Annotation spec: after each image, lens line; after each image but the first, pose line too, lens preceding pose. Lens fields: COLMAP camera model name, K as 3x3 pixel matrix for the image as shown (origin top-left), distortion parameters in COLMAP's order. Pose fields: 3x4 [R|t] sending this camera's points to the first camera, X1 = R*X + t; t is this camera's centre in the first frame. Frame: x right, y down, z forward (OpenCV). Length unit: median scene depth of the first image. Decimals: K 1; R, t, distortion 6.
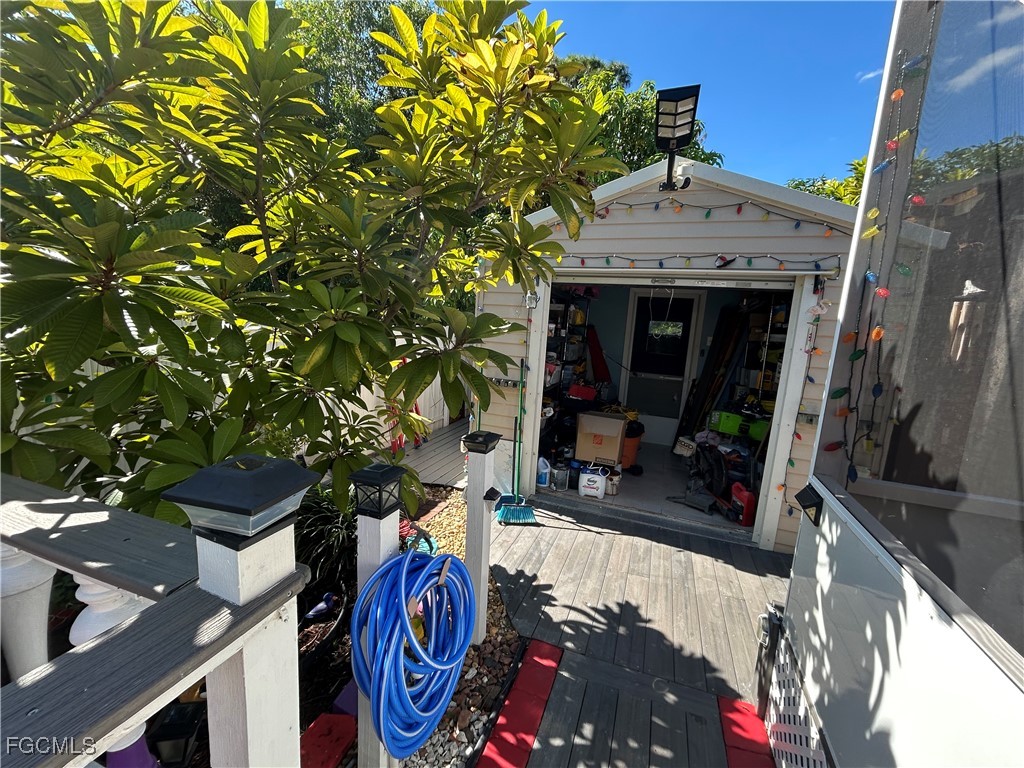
lens RADIAL K [[413.1, 0, 512.7], [0, 413.1, 383.8], [0, 0, 1]] dist [0.000634, 0.000090]
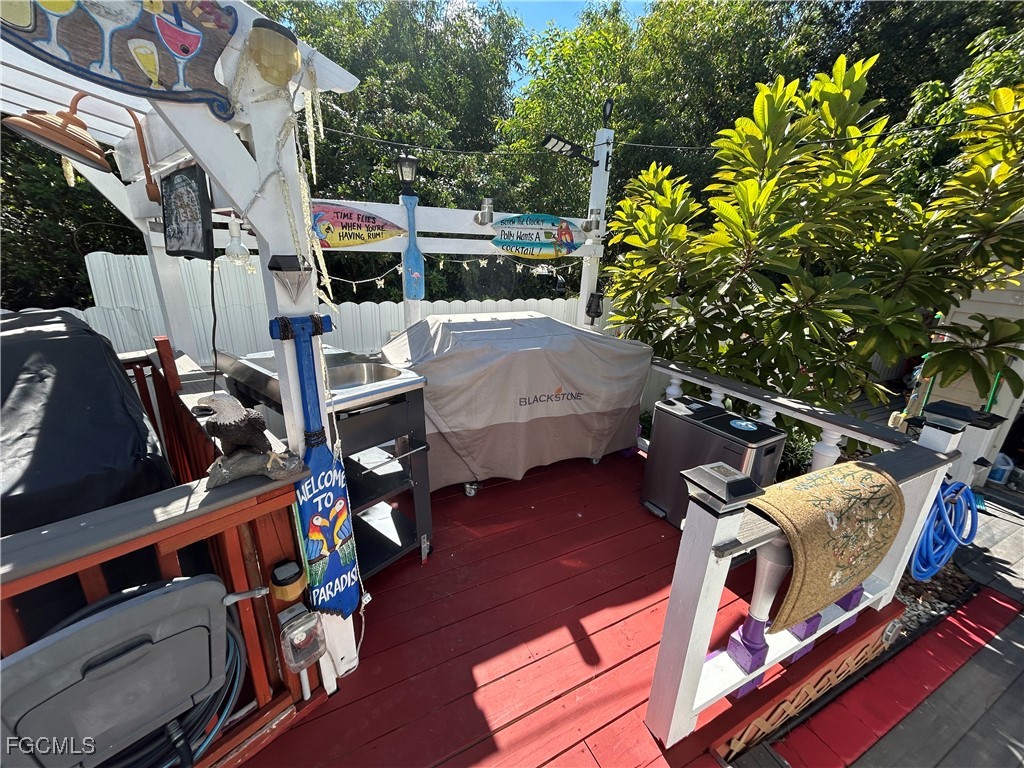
lens RADIAL K [[413.1, 0, 513.9], [0, 413.1, 386.4], [0, 0, 1]] dist [0.000634, 0.000090]
pose [[0.730579, 0.188558, -0.656277, -0.256335], [-0.106069, 0.980788, 0.163718, -0.013136], [0.674539, -0.049998, 0.736544, -0.736675]]
